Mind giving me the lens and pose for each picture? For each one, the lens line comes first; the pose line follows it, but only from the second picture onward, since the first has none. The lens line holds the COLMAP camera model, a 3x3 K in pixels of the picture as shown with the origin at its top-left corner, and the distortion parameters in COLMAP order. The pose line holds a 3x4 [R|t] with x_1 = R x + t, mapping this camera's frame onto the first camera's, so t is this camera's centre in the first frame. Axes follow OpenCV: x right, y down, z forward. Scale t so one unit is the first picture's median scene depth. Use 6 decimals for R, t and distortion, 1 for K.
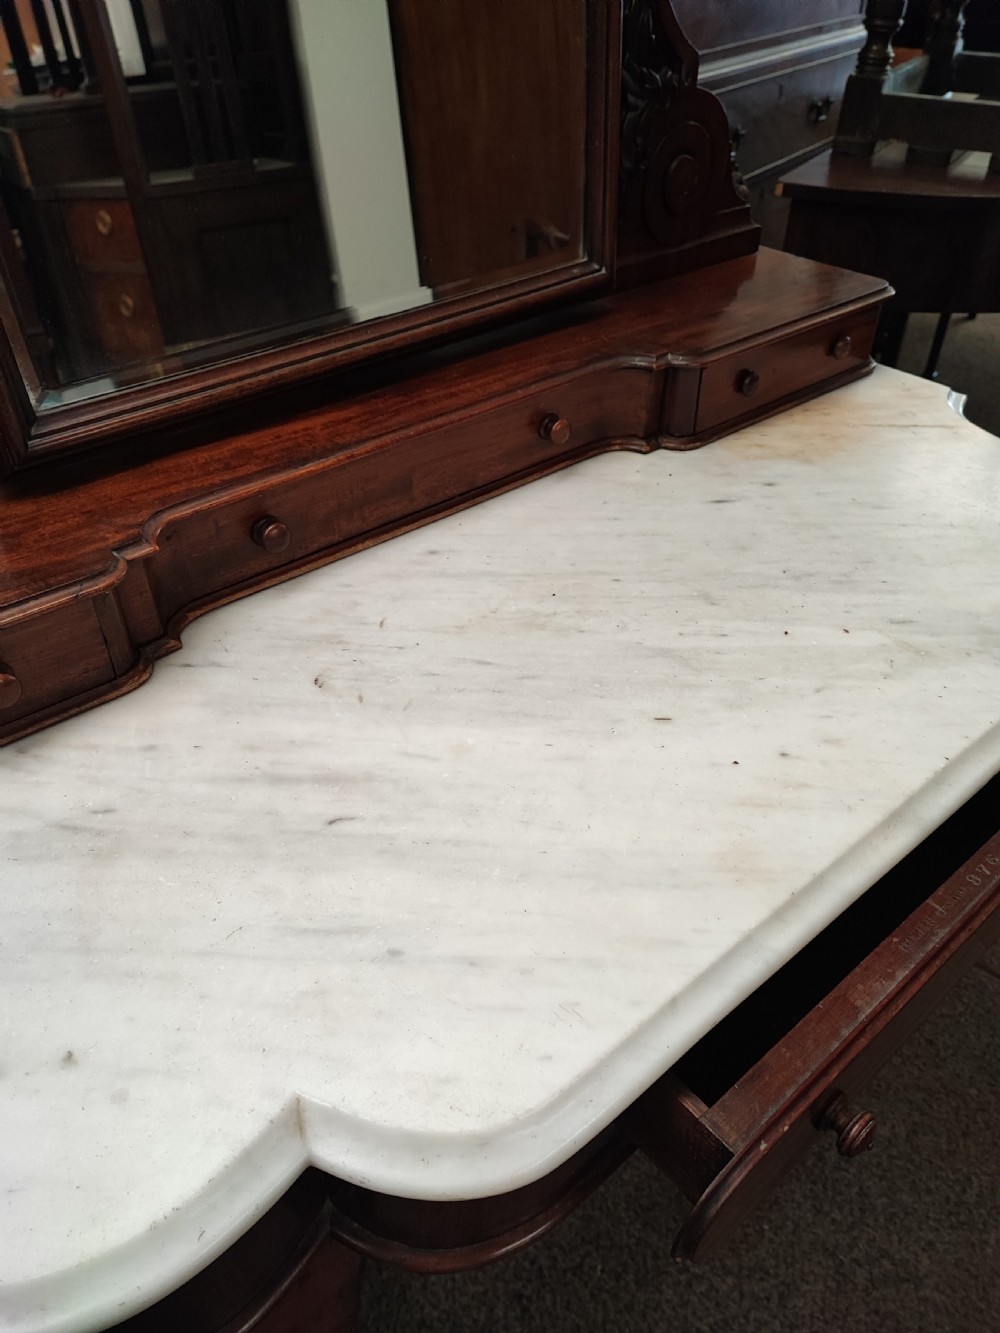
lens RADIAL K [[965.6, 0, 500.0], [0, 965.6, 666.5], [0, 0, 1]] dist [0.016016, -0.023824]
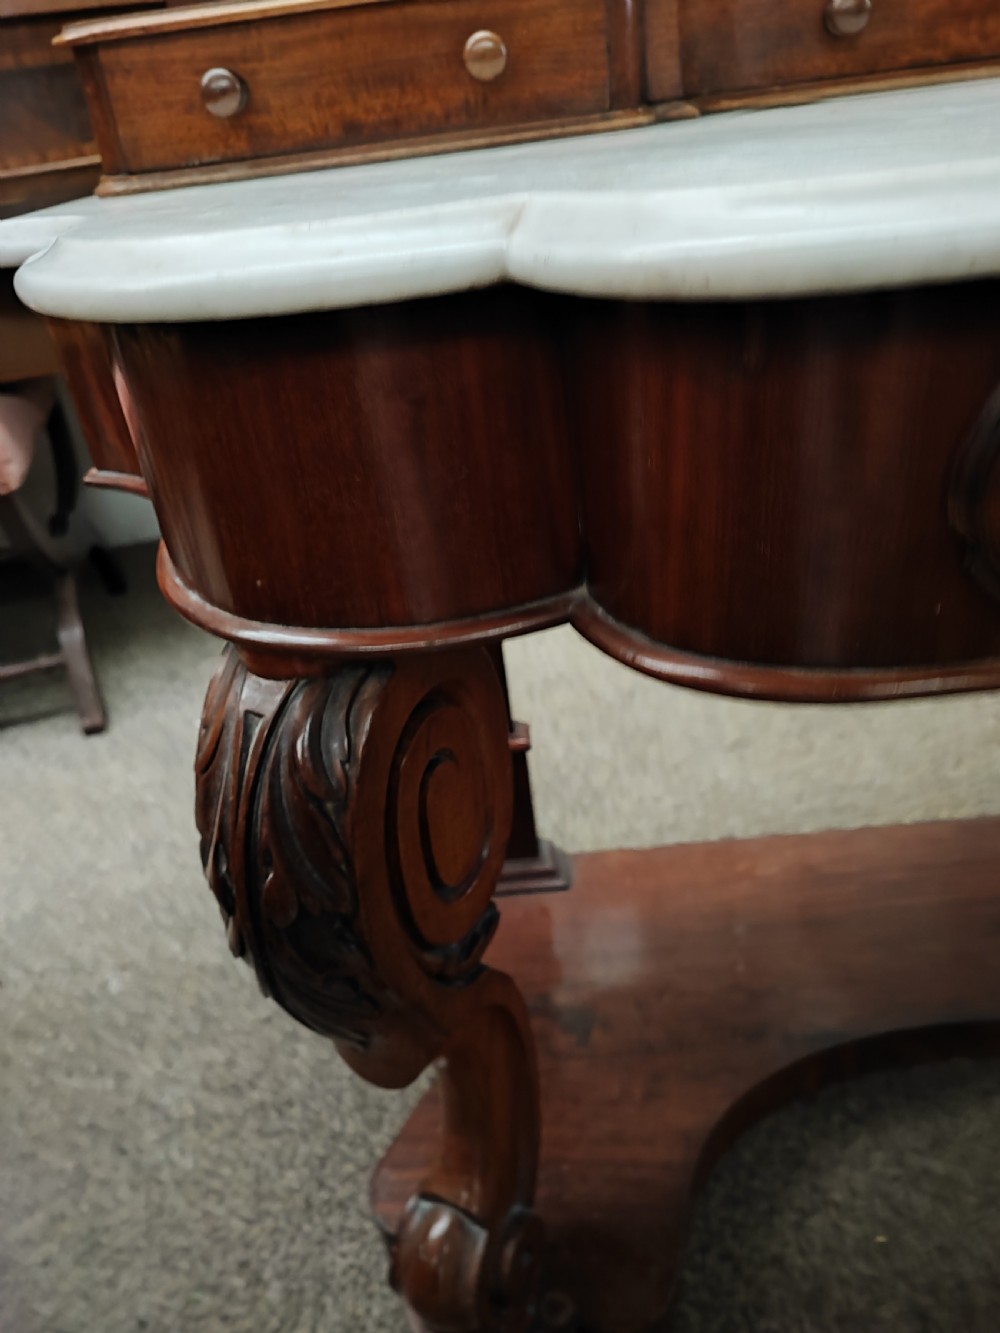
lens RADIAL K [[988.0, 0, 501.9], [0, 988.0, 660.5], [0, 0, 1]] dist [0.010608, -0.033103]
pose [[0.756192, 0.238277, -0.609424, 0.170139], [-0.305405, 0.952199, -0.006659, 0.470154], [0.578707, 0.191156, 0.792816, 0.299152]]
